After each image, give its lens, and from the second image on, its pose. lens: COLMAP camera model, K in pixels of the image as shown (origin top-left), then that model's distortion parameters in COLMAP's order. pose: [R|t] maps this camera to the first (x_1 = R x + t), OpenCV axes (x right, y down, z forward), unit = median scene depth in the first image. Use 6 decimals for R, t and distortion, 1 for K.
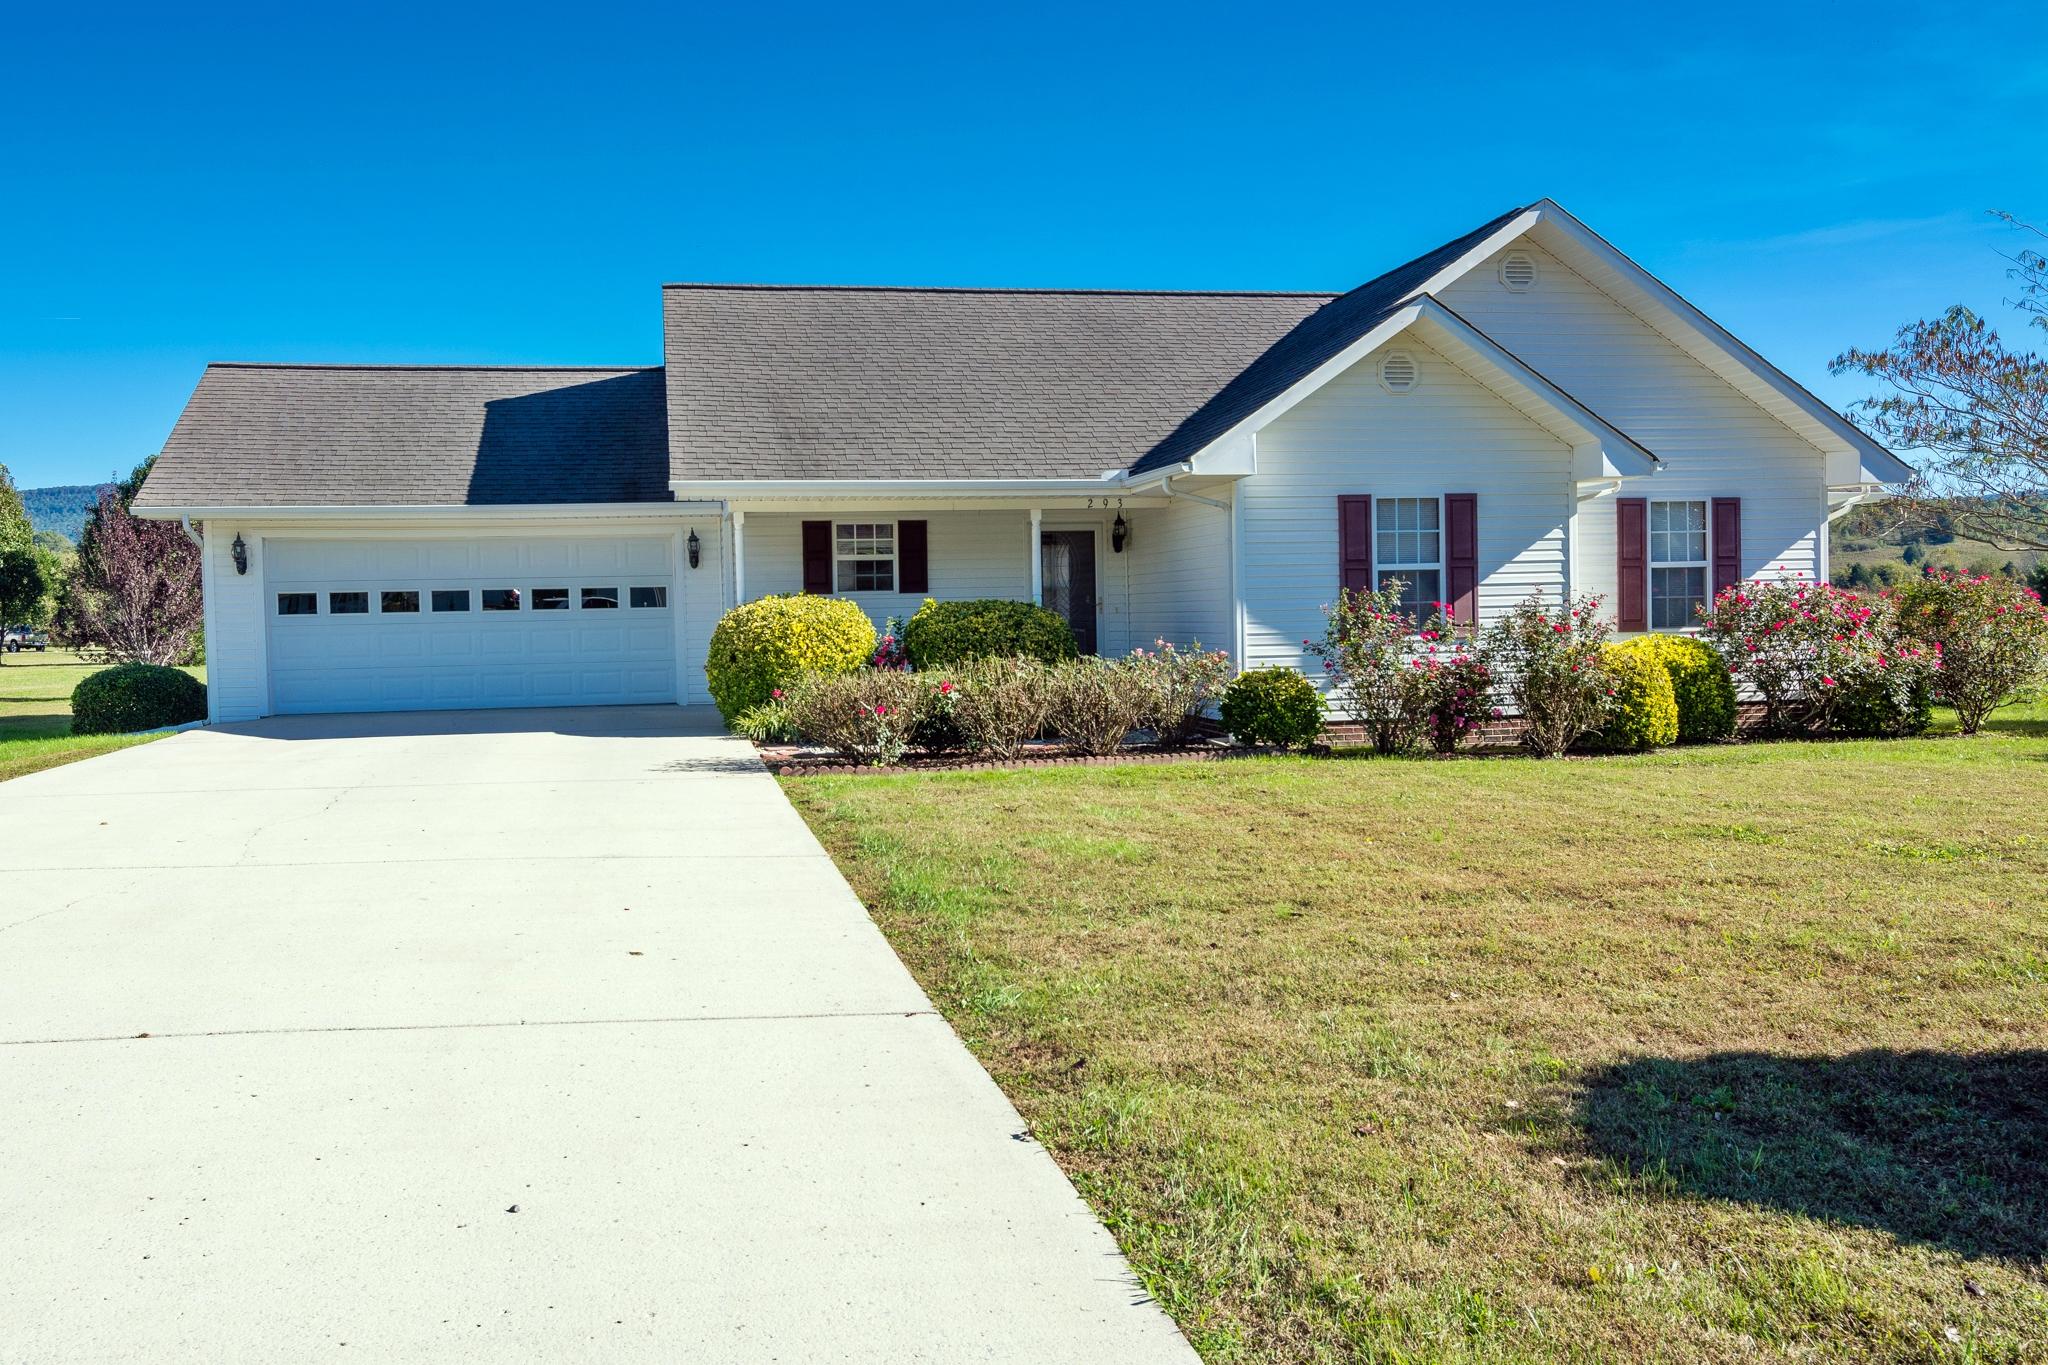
lens RADIAL K [[1595.8, 0, 969.6], [0, 1595.8, 676.1], [0, 0, 1]] dist [-0.000328, 0.001927]
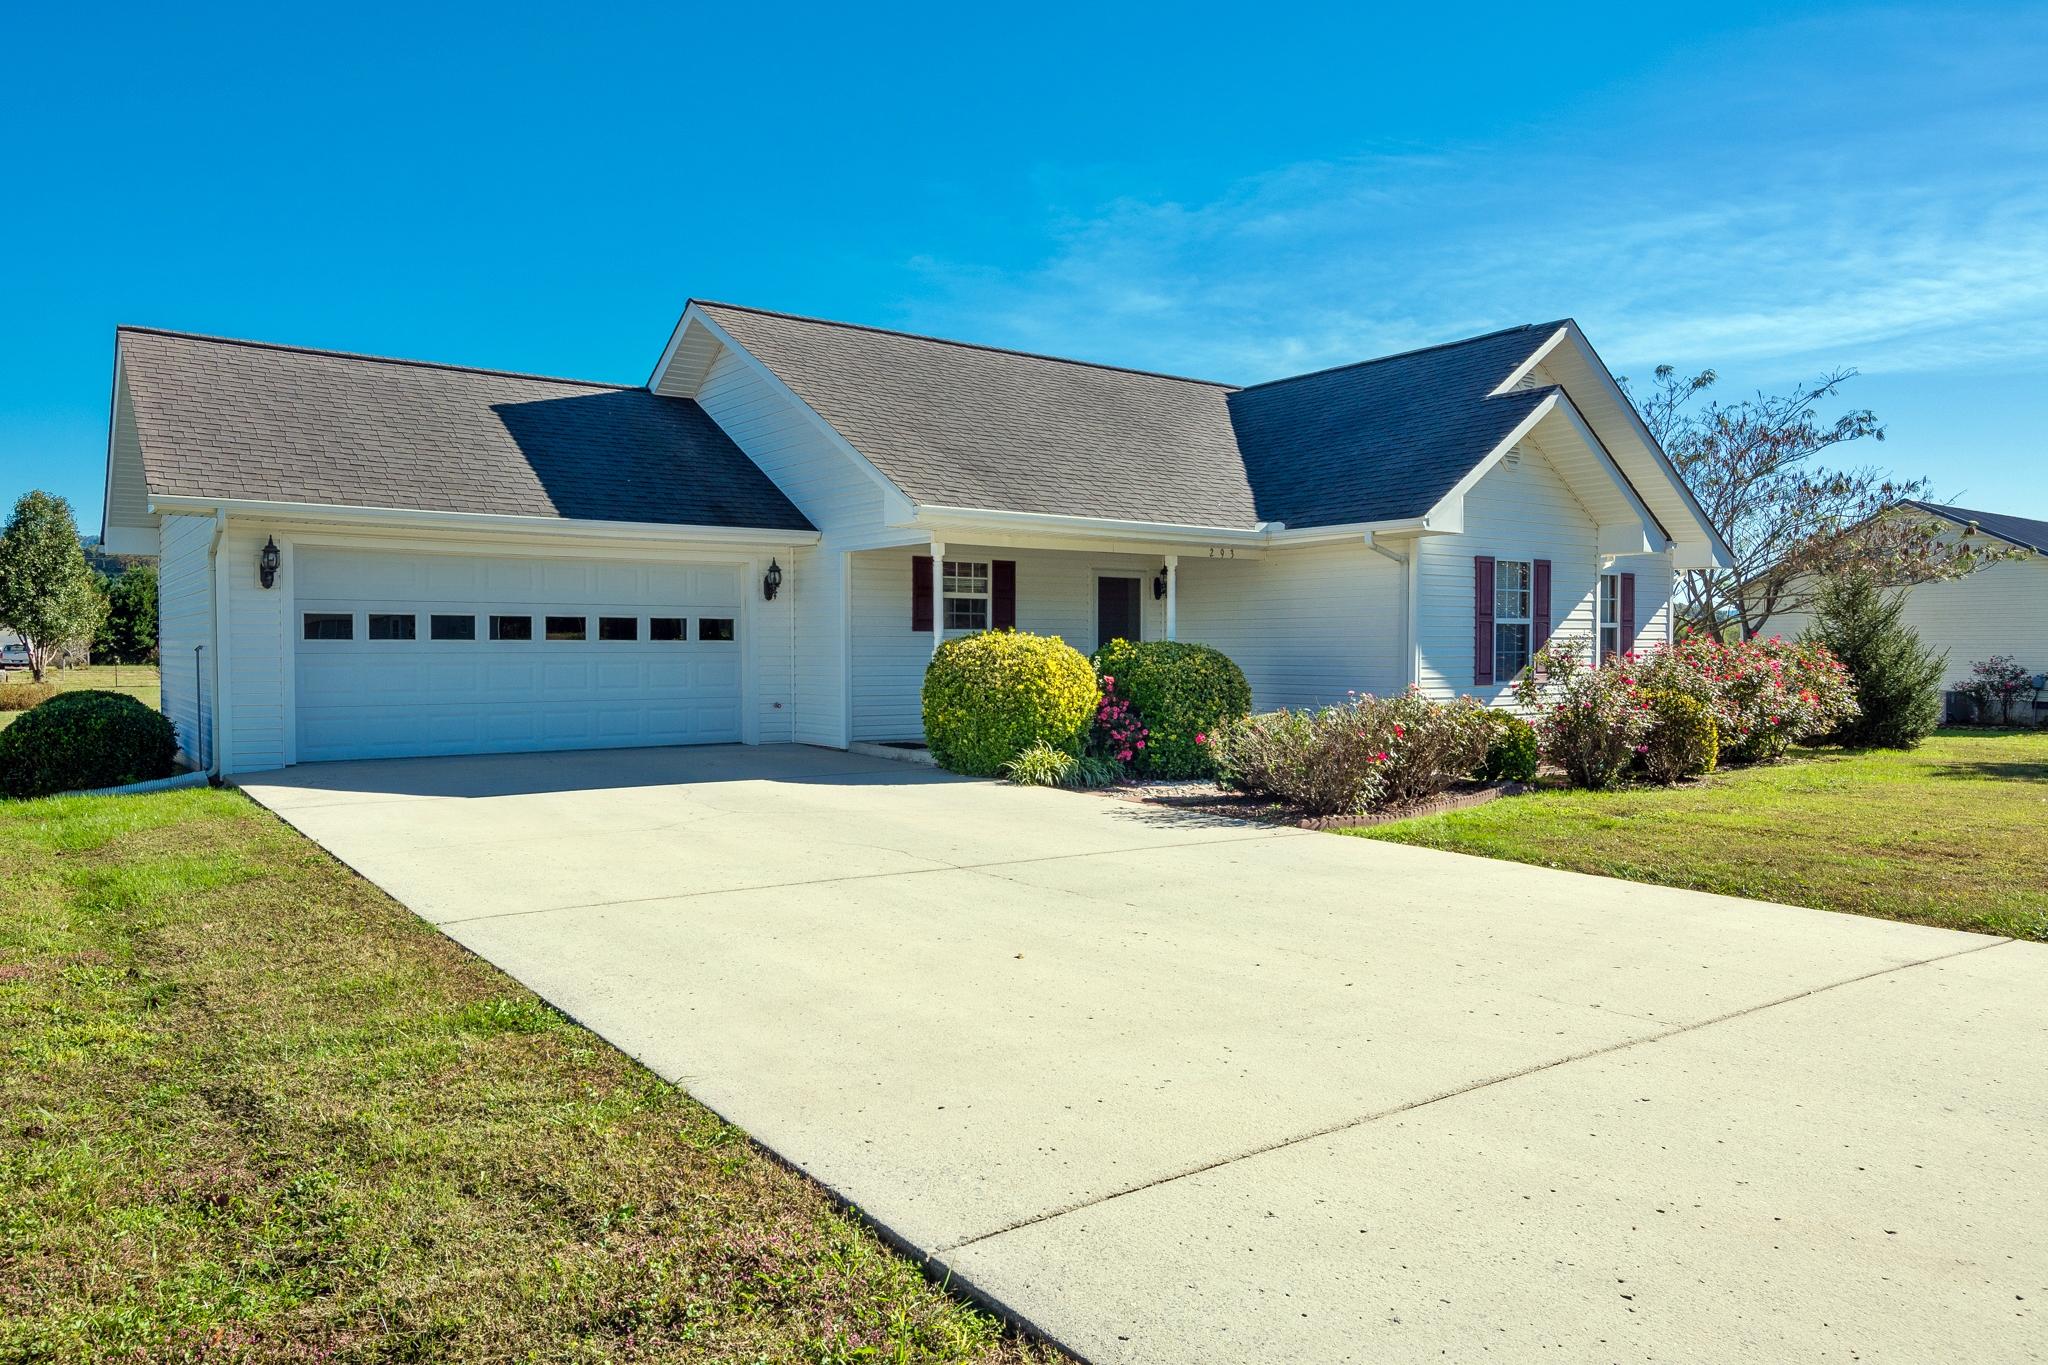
lens RADIAL K [[1275.5, 0, 895.9], [0, 1275.5, 688.1], [0, 0, 1]] dist [-0.001876, -0.000709]
pose [[0.913896, 0.007426, 0.405881, -0.490392], [-0.002336, 0.999912, -0.013034, -0.006820], [-0.405942, 0.010964, 0.913833, 0.330286]]
